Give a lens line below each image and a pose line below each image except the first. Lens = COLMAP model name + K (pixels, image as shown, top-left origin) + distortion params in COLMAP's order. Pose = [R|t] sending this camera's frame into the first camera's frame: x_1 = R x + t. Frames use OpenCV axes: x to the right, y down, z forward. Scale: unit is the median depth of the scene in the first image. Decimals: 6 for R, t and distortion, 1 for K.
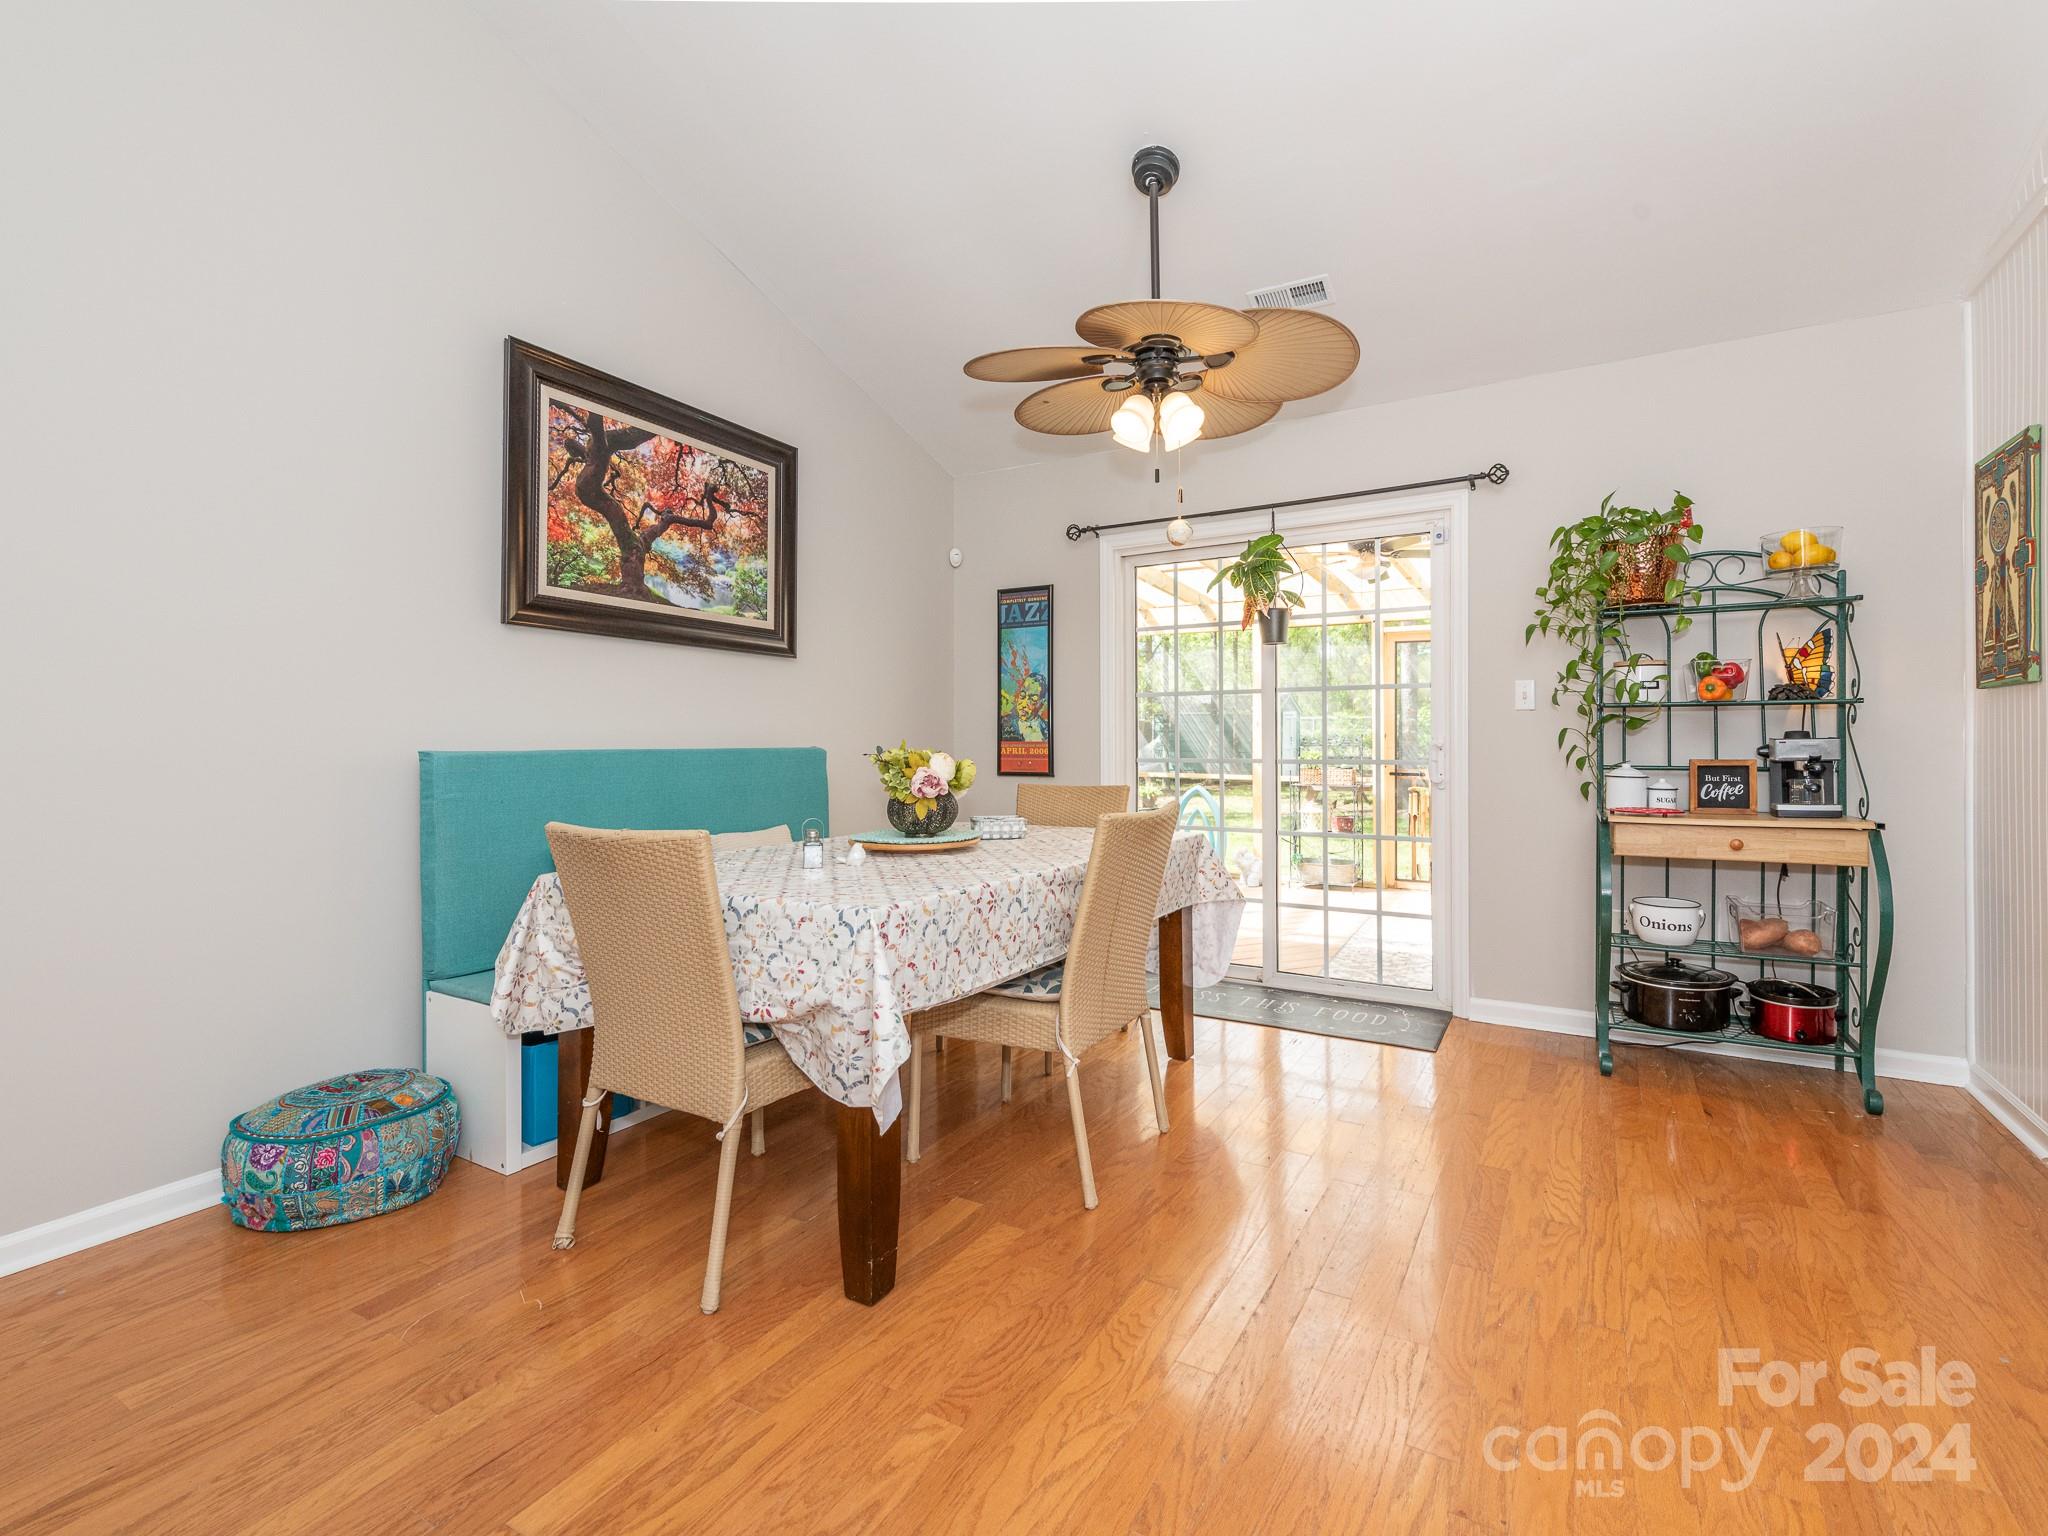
lens RADIAL K [[934.6, 0, 1019.8], [0, 934.6, 748.0], [0, 0, 1]] dist [0.008759, -0.004637]
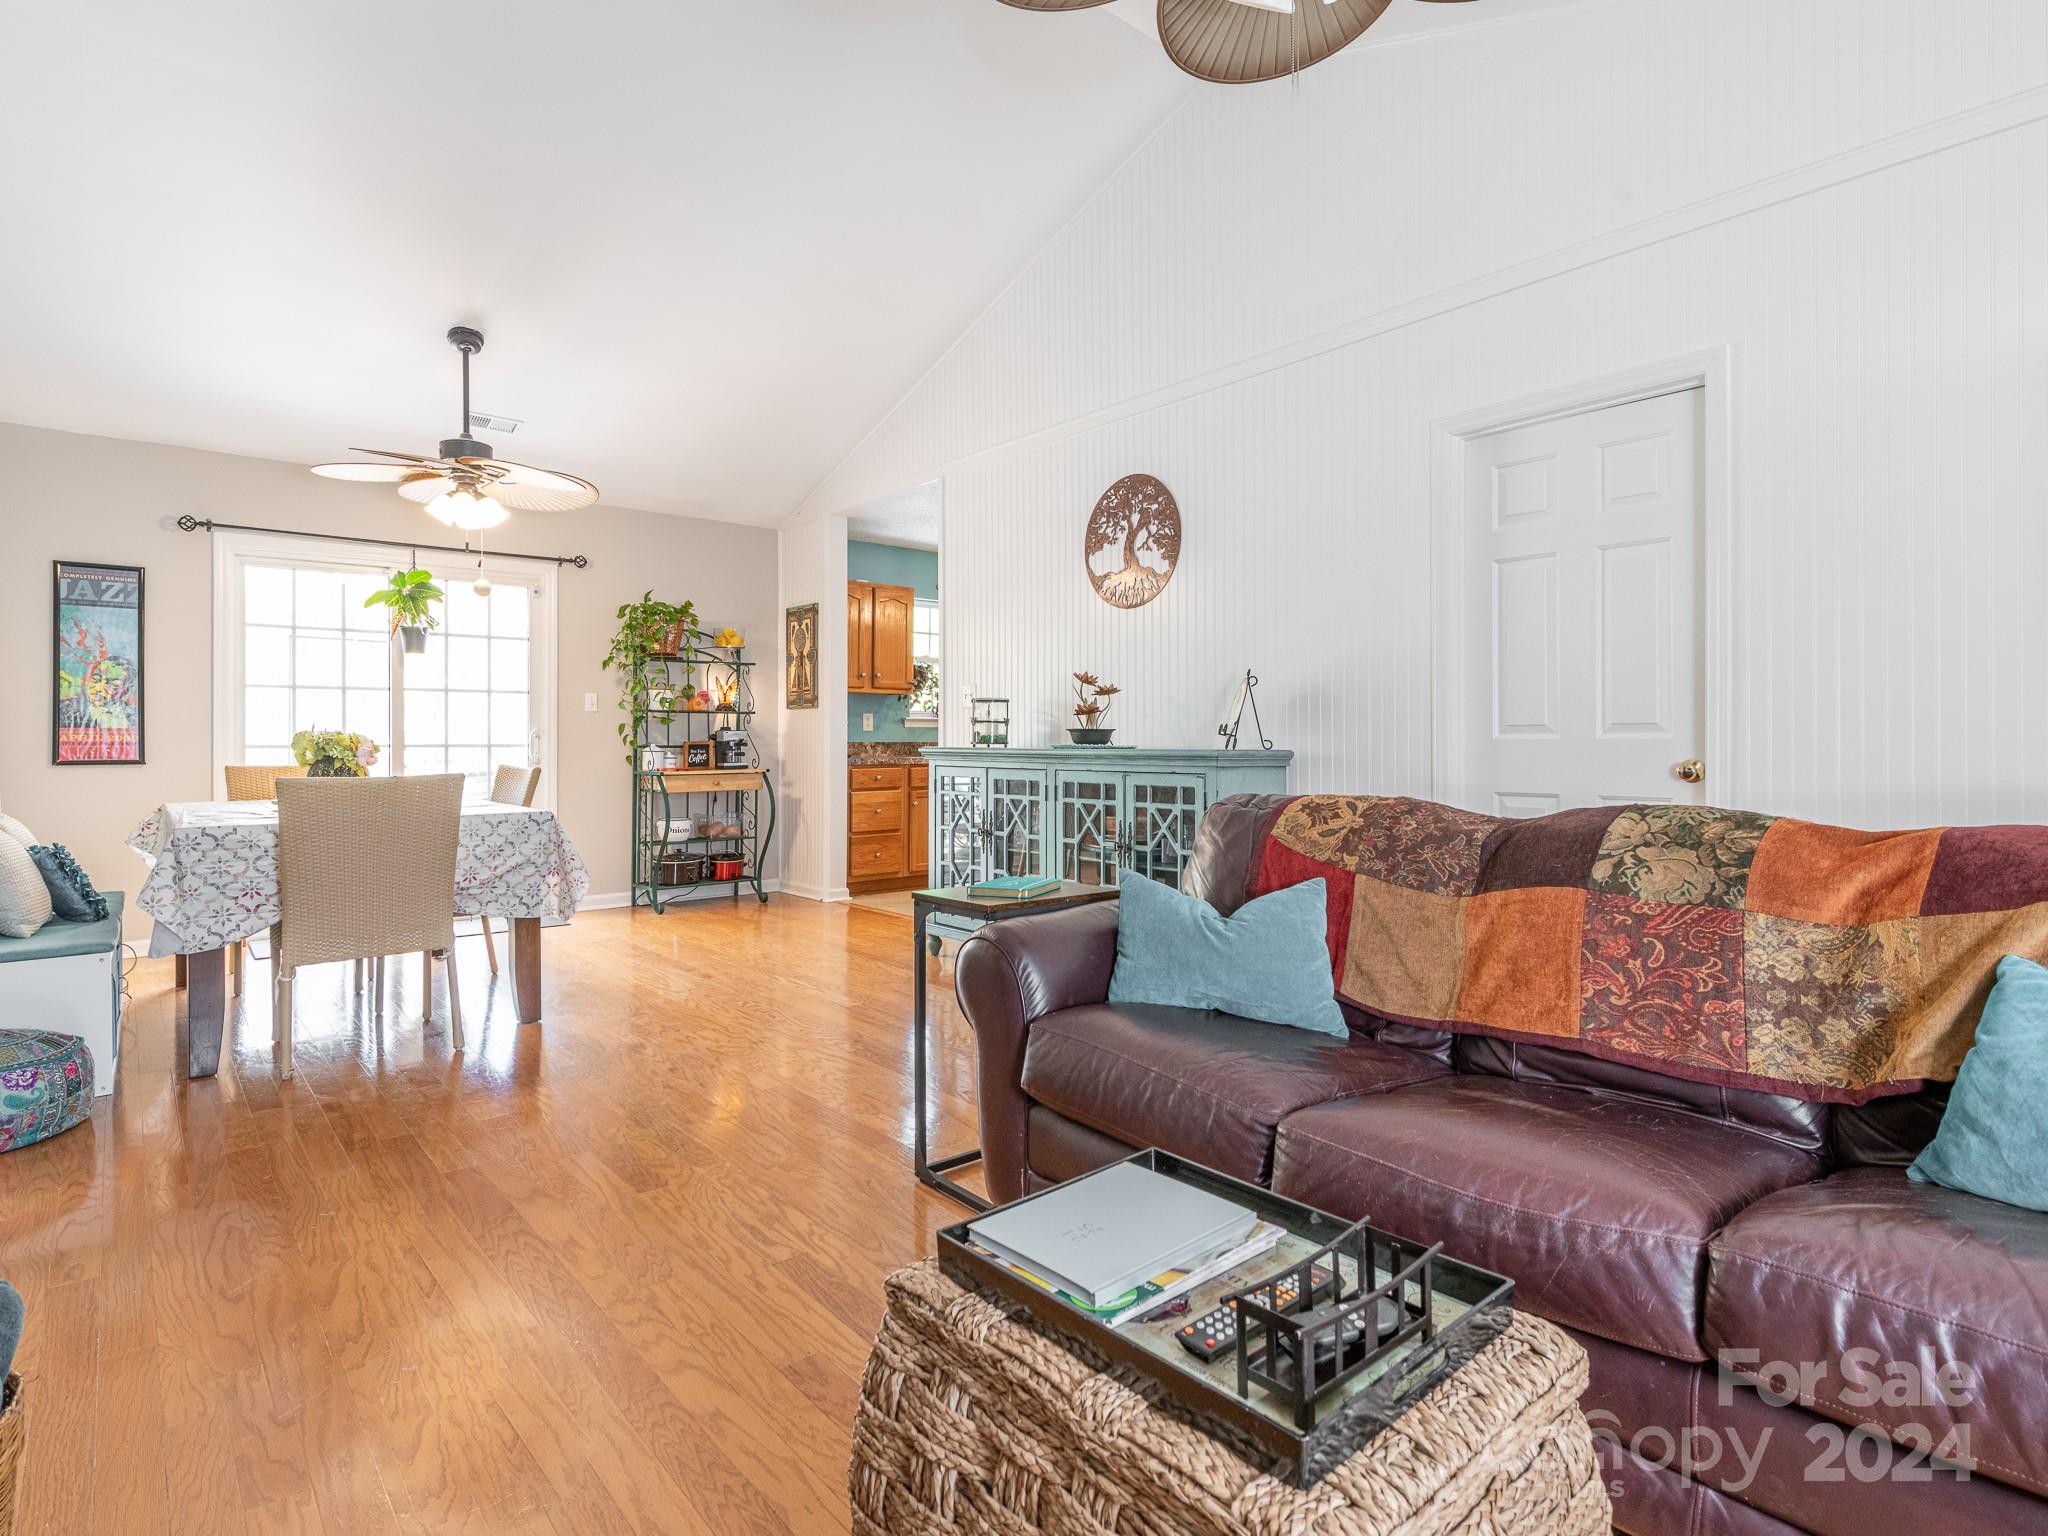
lens RADIAL K [[1102.3, 0, 1026.3], [0, 1102.3, 750.1], [0, 0, 1]] dist [-0.001850, -0.000193]
pose [[0.358827, -0.006880, 0.933379, -1.095857], [0.004204, 0.999975, 0.005755, 0.020615], [-0.933395, 0.001858, 0.358846, -0.425164]]
